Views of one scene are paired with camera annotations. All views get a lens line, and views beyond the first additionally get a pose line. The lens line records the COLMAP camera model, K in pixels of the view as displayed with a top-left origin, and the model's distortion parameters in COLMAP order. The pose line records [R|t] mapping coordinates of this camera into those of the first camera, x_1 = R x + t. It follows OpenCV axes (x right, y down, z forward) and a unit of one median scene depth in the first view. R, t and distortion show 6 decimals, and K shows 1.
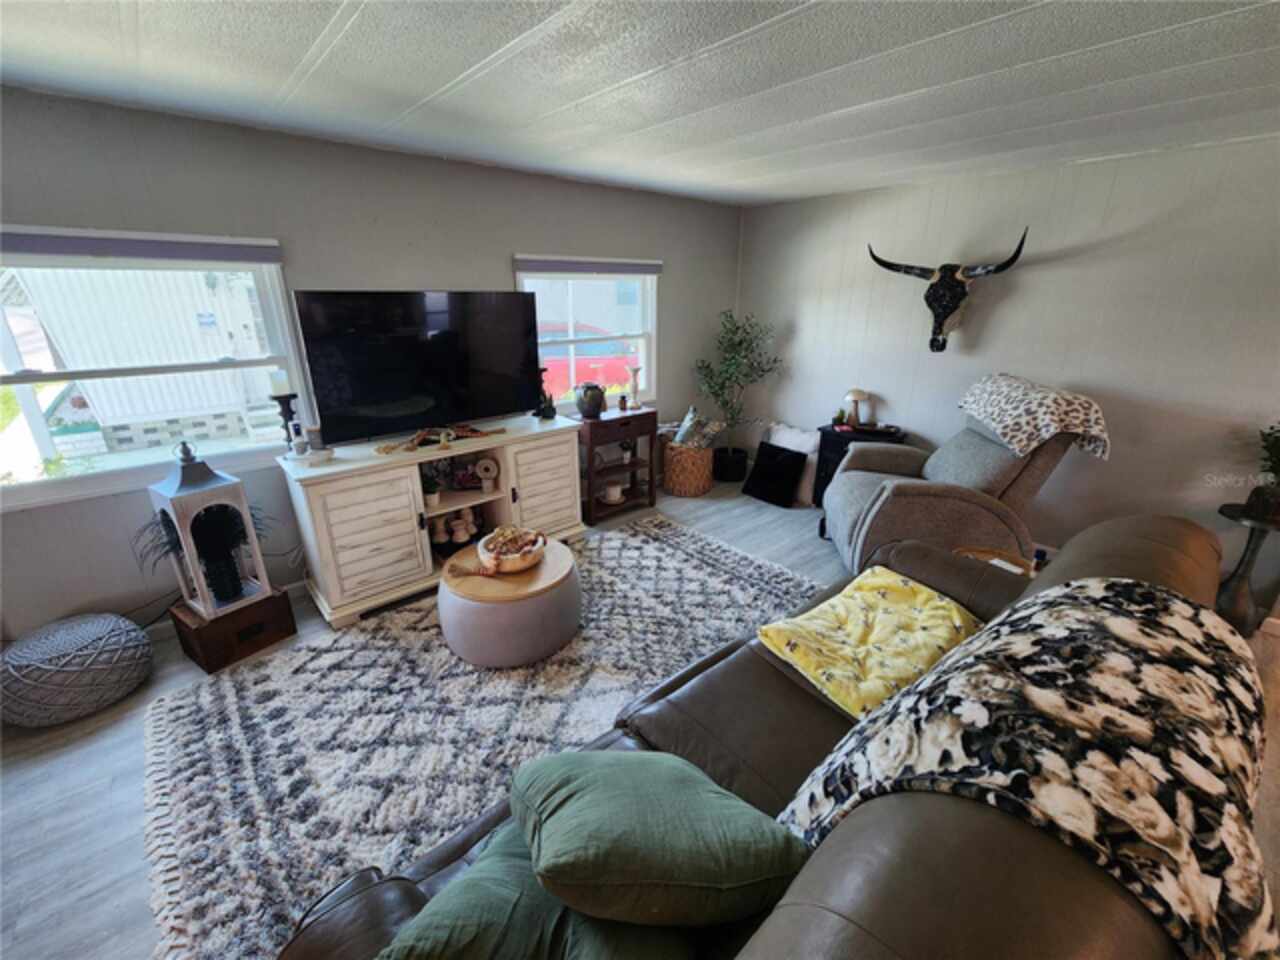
lens RADIAL K [[529.2, 0, 640.0], [0, 529.2, 480.0], [0, 0, 1]] dist [-0.000397, -0.000306]
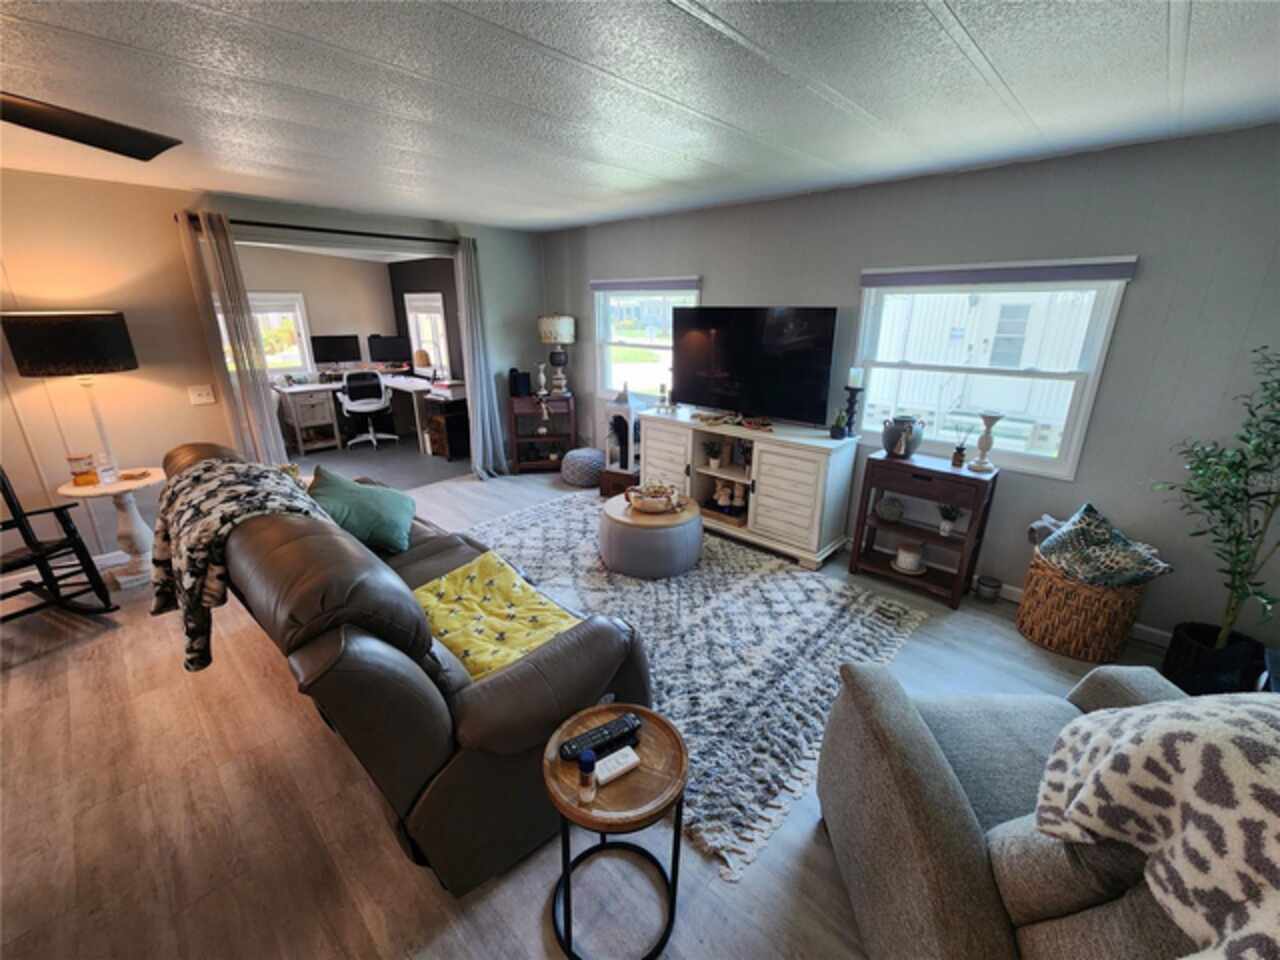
lens RADIAL K [[529.2, 0, 640.0], [0, 529.2, 480.0], [0, 0, 1]] dist [-0.000397, -0.000306]
pose [[0.081139, 0.308400, -0.947790, 0.798996], [-0.339834, 0.902505, 0.264572, -0.197766], [0.936979, 0.300624, 0.178033, 0.569425]]
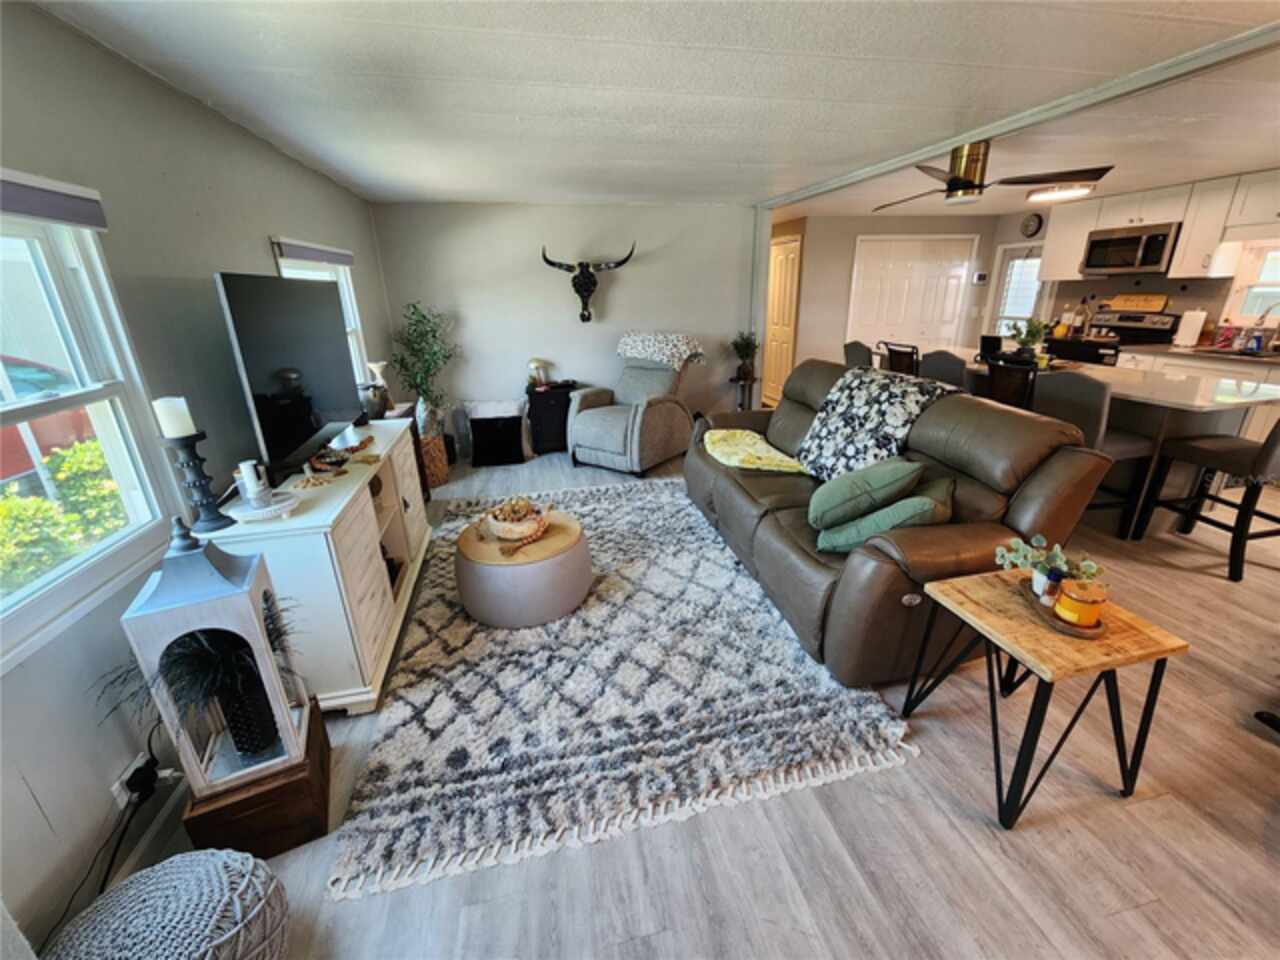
lens RADIAL K [[525.0, 0, 640.0], [0, 525.0, 480.0], [0, 0, 1]] dist [0.024895, -0.000009]
pose [[0.495574, -0.314576, 0.809598, -0.761746], [0.319879, 0.932696, 0.166602, -0.033763], [-0.807517, 0.176409, 0.562846, 0.151733]]
